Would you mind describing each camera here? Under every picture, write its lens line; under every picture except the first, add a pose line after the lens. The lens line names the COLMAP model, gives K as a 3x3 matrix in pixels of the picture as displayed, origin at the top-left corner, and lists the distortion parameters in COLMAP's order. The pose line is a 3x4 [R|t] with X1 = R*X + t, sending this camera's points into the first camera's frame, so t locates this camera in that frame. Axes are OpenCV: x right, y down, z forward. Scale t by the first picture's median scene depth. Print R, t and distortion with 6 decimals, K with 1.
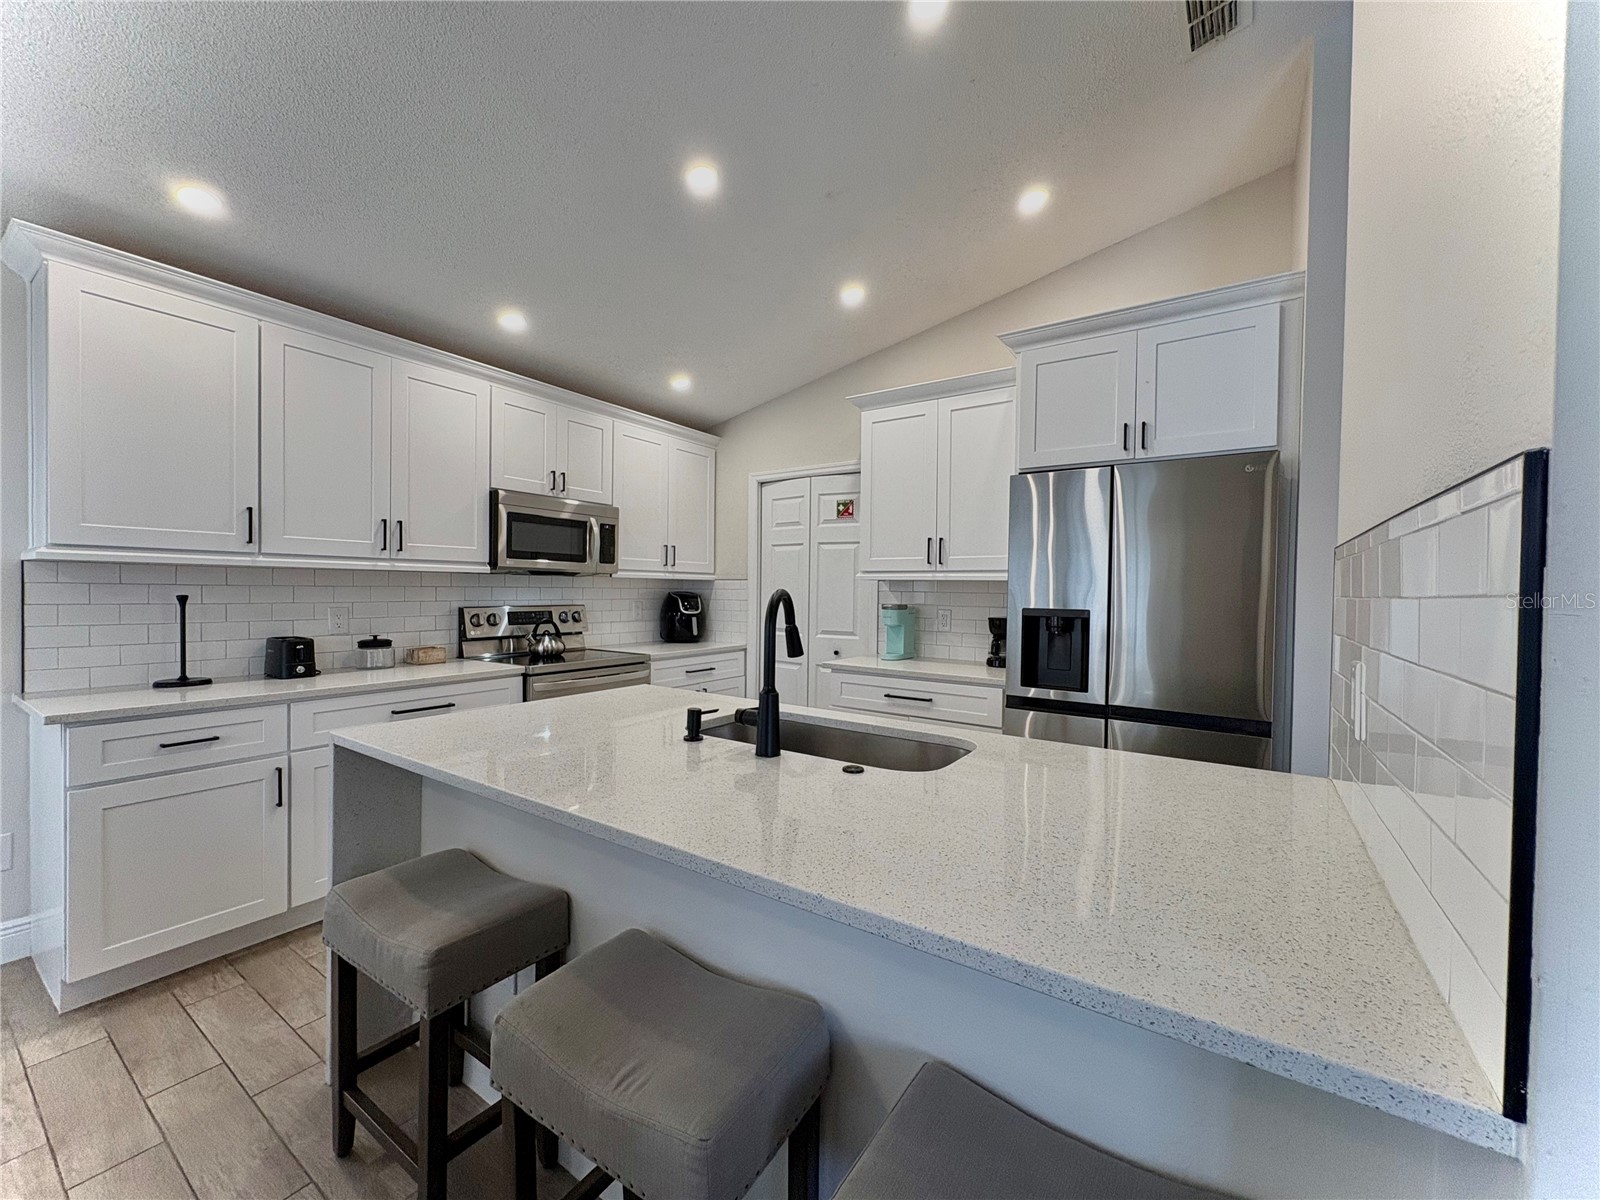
lens RADIAL K [[635.9, 0, 802.8], [0, 635.9, 596.0], [0, 0, 1]] dist [-0.002312, 0.000610]
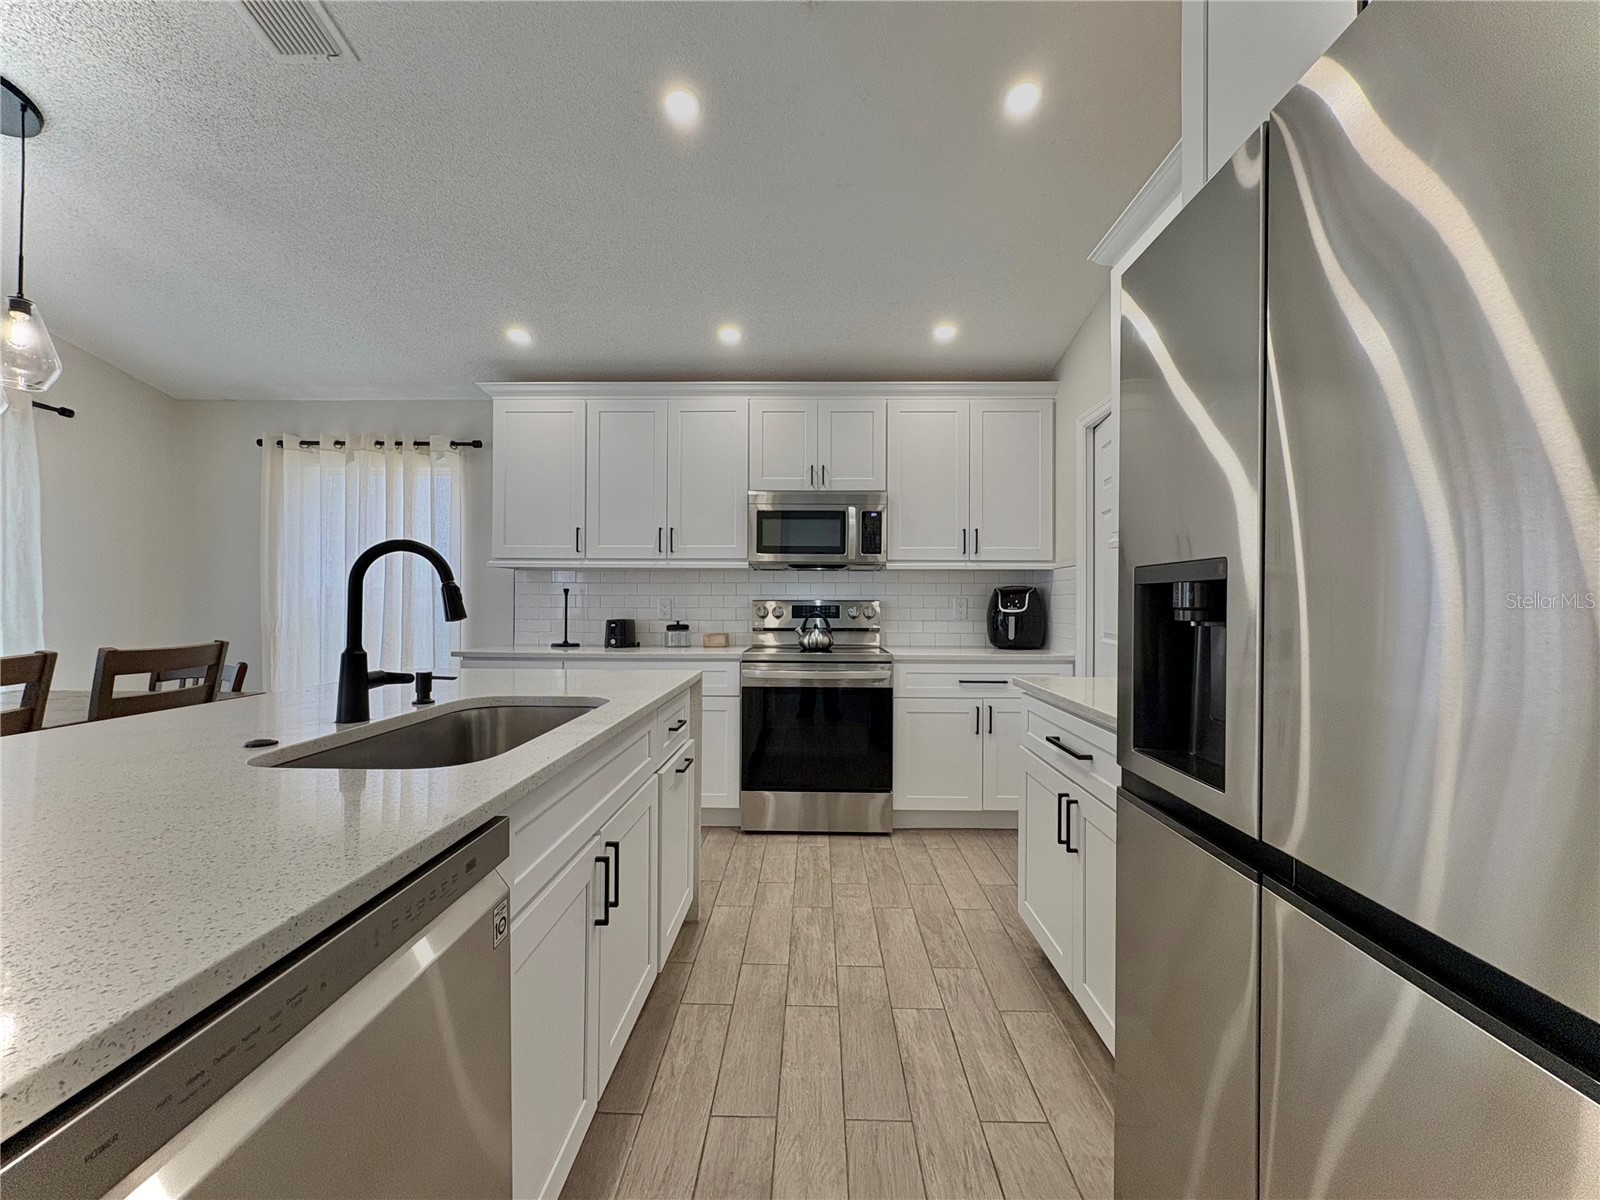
lens RADIAL K [[635.9, 0, 805.9], [0, 635.9, 601.4], [0, 0, 1]] dist [-0.002312, 0.000610]
pose [[0.540830, -0.016220, -0.840975, 0.457576], [-0.005733, 0.999720, -0.022968, 0.043684], [0.841112, 0.017243, 0.540586, 0.459630]]
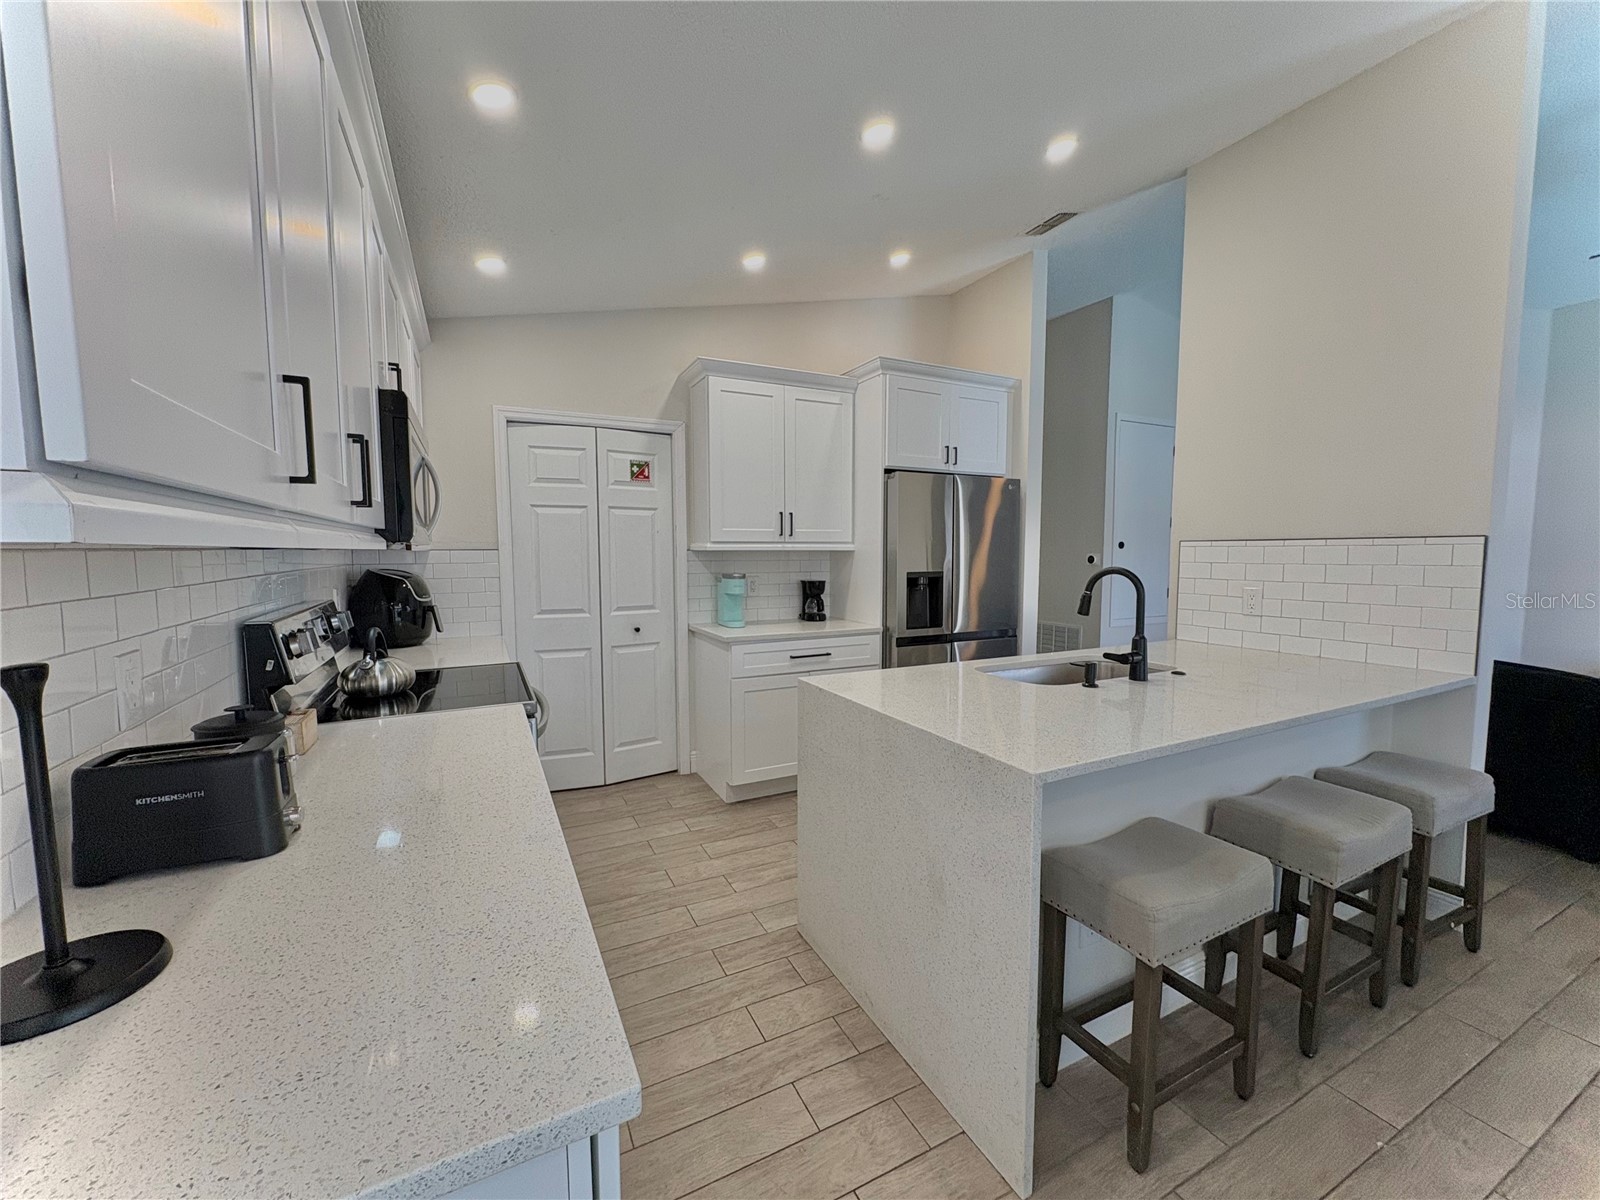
lens RADIAL K [[635.9, 0, 803.7], [0, 635.9, 601.5], [0, 0, 1]] dist [-0.002312, 0.000610]
pose [[0.490481, -0.084099, 0.867384, -0.762284], [0.014325, 0.995976, 0.088466, -0.034391], [-0.871334, -0.030966, 0.489712, 0.424510]]
